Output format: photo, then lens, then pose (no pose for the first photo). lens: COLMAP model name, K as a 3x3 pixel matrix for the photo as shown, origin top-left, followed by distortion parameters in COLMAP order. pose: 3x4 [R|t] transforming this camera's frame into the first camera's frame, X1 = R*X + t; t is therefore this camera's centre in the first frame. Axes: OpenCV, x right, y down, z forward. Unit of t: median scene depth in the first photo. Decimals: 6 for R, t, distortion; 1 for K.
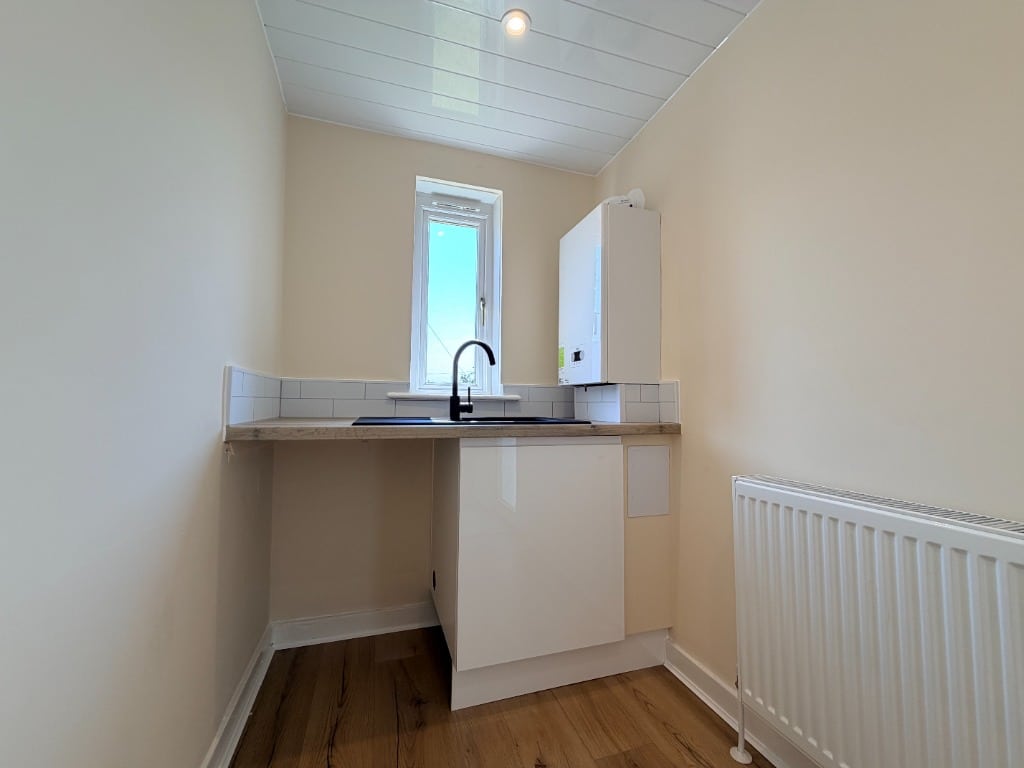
lens RADIAL K [[406.9, 0, 512.0], [0, 406.9, 383.4], [0, 0, 1]] dist [0.000012, -0.000352]
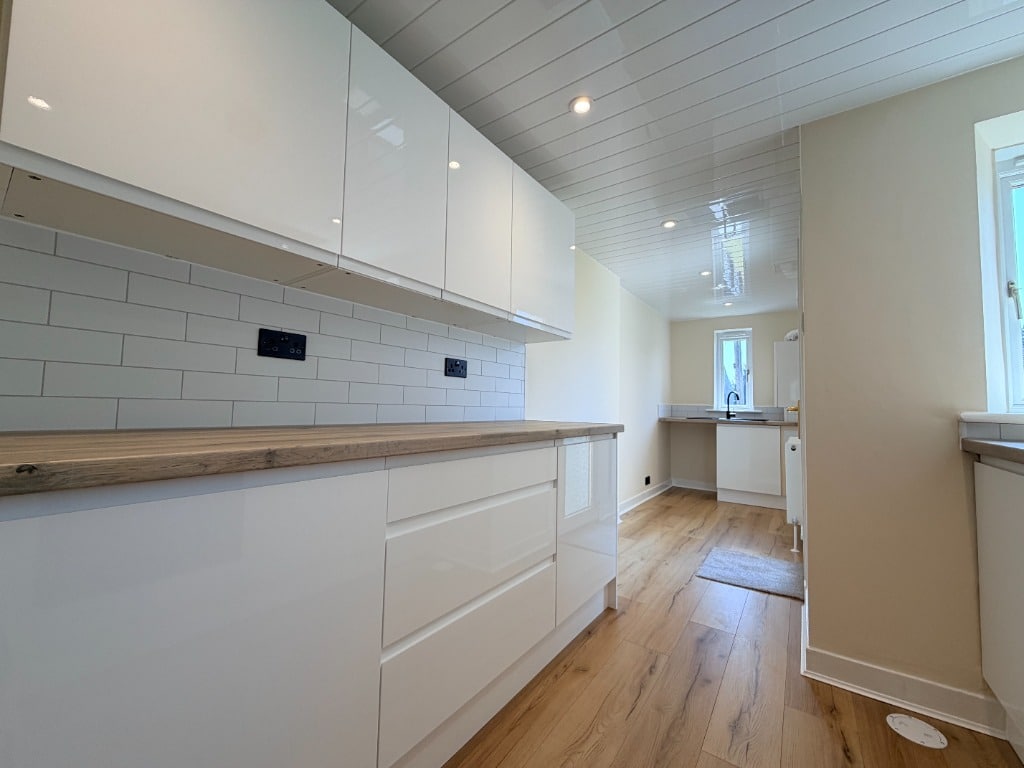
lens RADIAL K [[406.9, 0, 507.1], [0, 406.9, 382.7], [0, 0, 1]] dist [0.000012, -0.000352]
pose [[0.592542, -0.042664, -0.804409, 1.231124], [0.026921, 0.999087, -0.033159, -0.112795], [0.805089, -0.002007, 0.593150, -1.913540]]
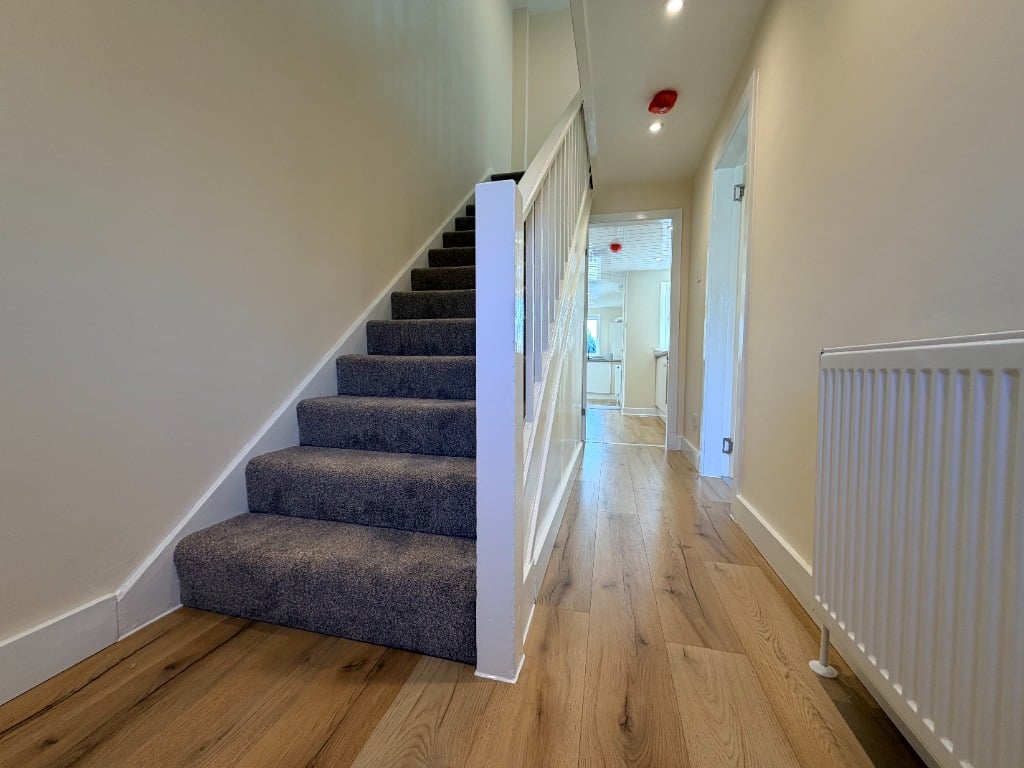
lens RADIAL K [[406.9, 0, 513.4], [0, 406.9, 384.8], [0, 0, 1]] dist [0.000012, -0.000352]
pose [[0.857473, 0.030639, -0.513616, 1.888831], [0.015542, 0.996228, 0.085375, -0.067273], [0.514294, -0.081190, 0.853762, -4.439042]]
